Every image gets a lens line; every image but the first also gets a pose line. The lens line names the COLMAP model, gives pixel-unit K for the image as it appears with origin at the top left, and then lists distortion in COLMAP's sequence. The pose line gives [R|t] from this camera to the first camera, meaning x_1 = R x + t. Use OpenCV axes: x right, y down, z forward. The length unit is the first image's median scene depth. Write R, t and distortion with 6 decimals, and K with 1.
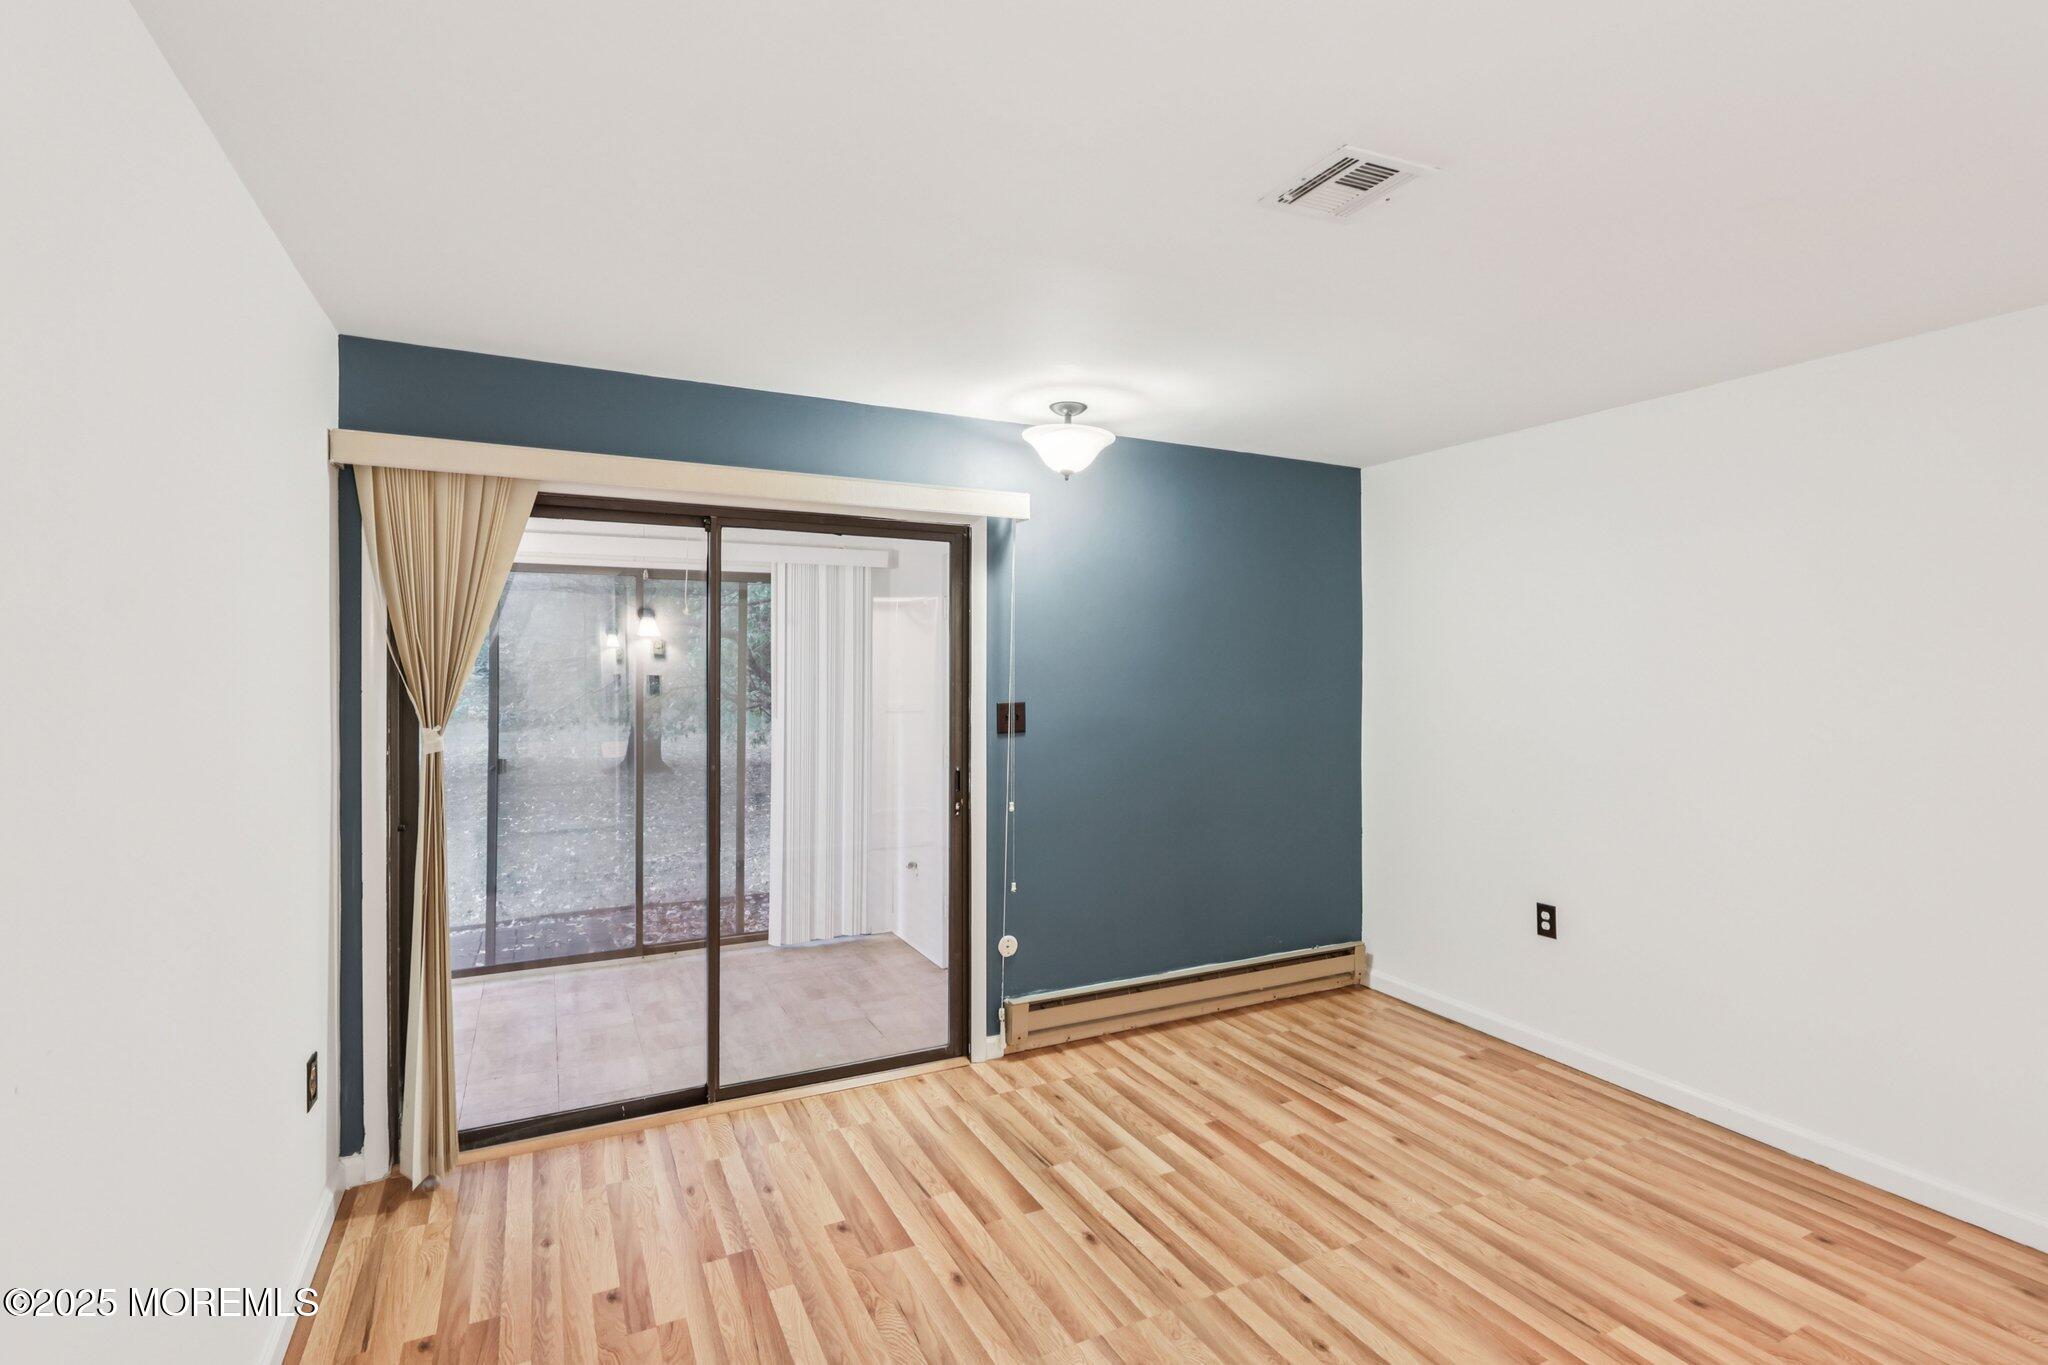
lens RADIAL K [[936.7, 0, 1018.6], [0, 936.7, 676.4], [0, 0, 1]] dist [-0.007232, 0.001285]
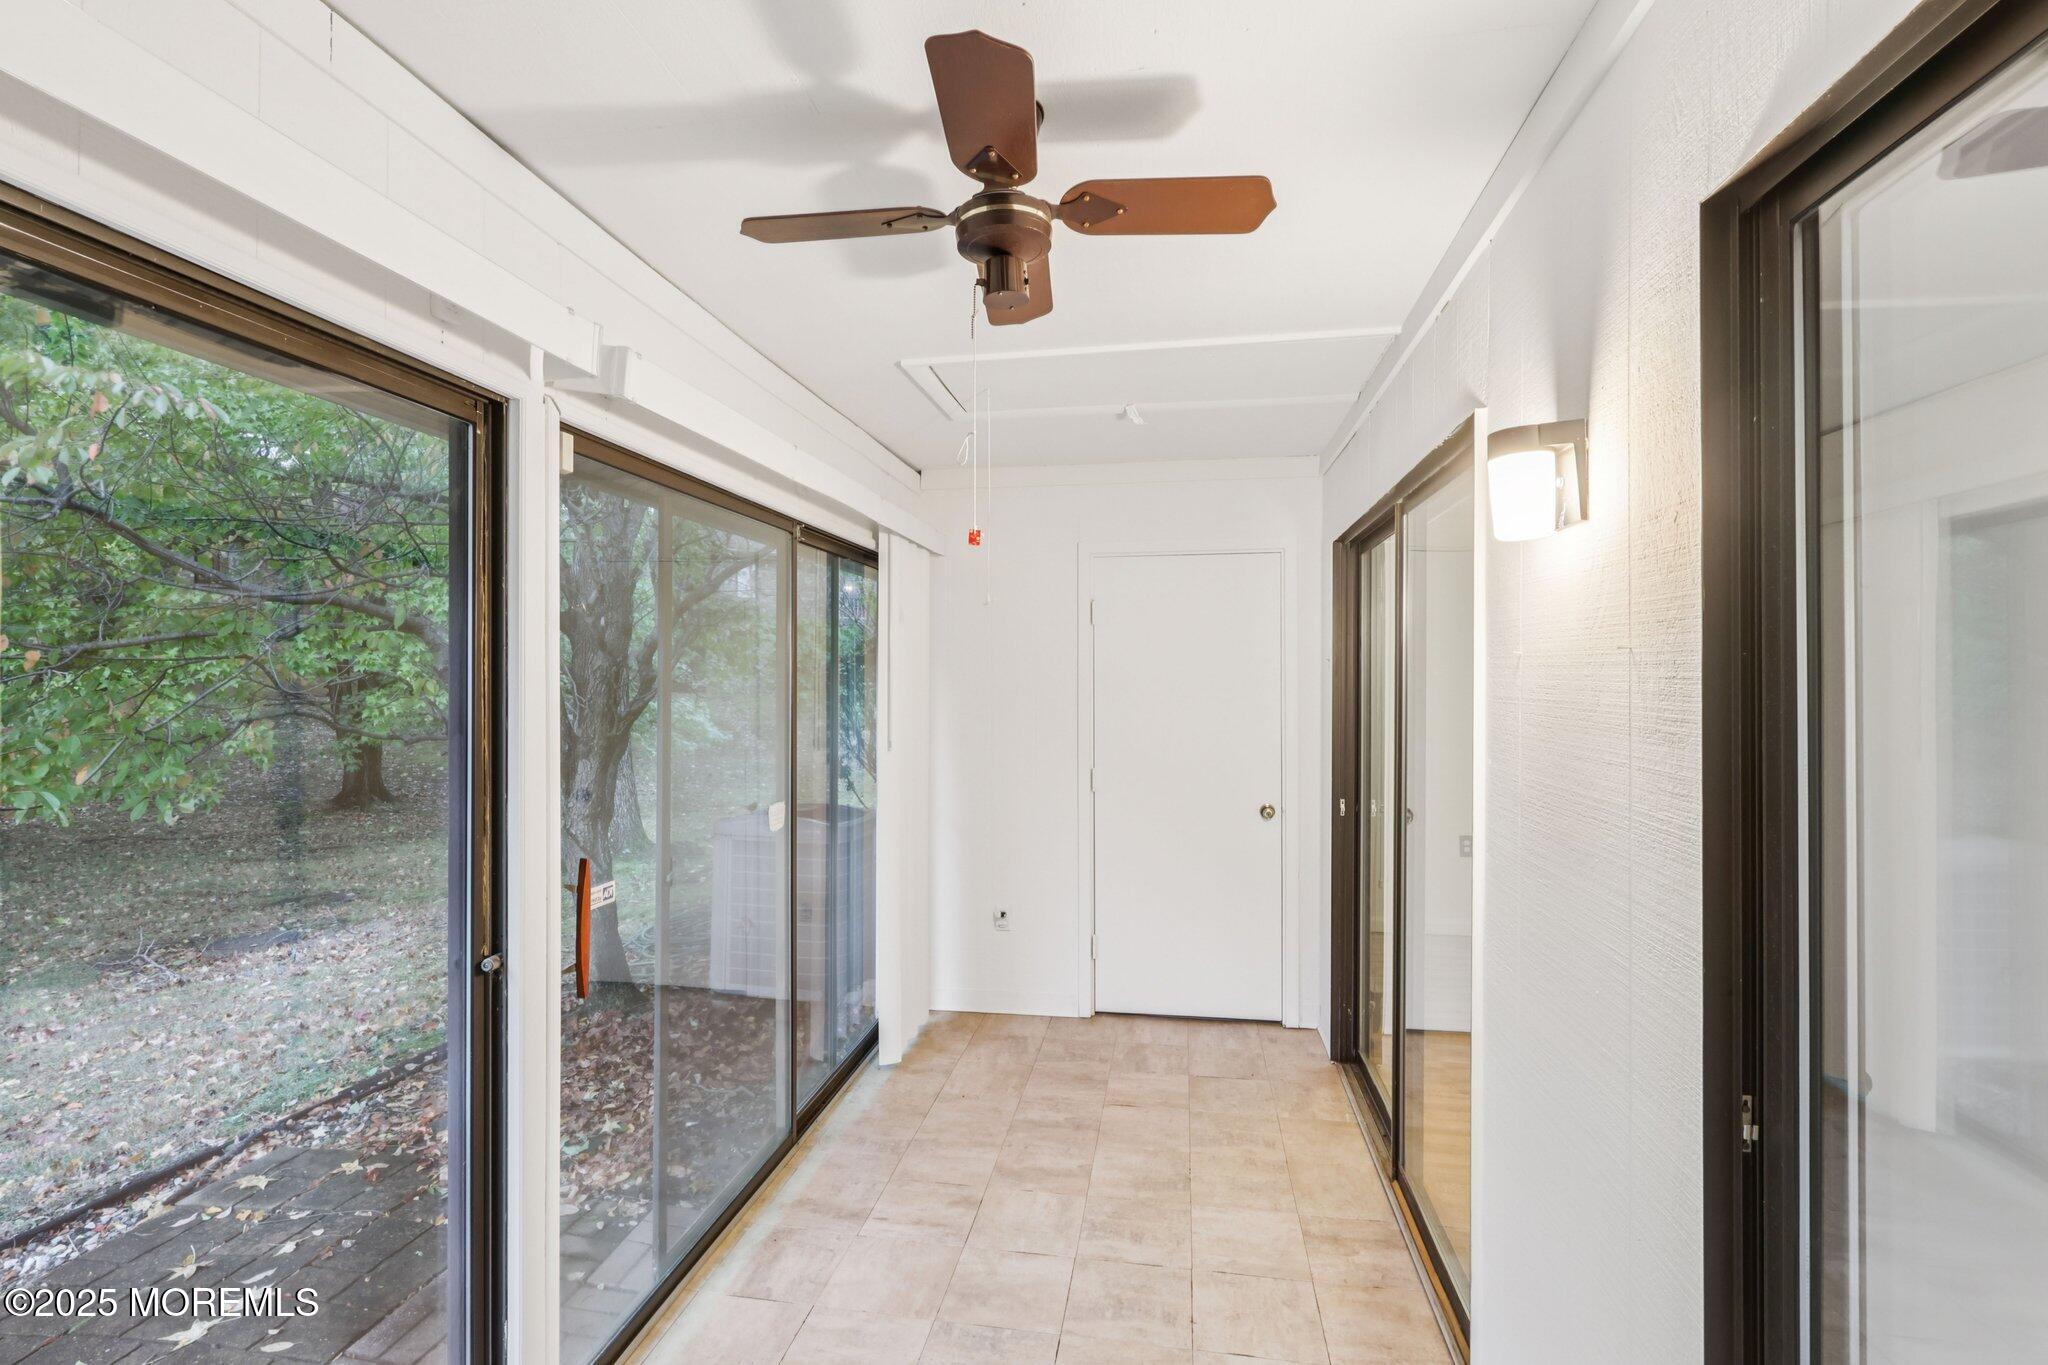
lens RADIAL K [[936.7, 0, 1022.9], [0, 936.7, 678.3], [0, 0, 1]] dist [-0.007232, 0.001285]
pose [[0.596703, -0.003056, 0.802456, -0.903177], [0.008567, 0.999960, -0.002562, -0.010644], [-0.802416, 0.008403, 0.596705, 0.555770]]
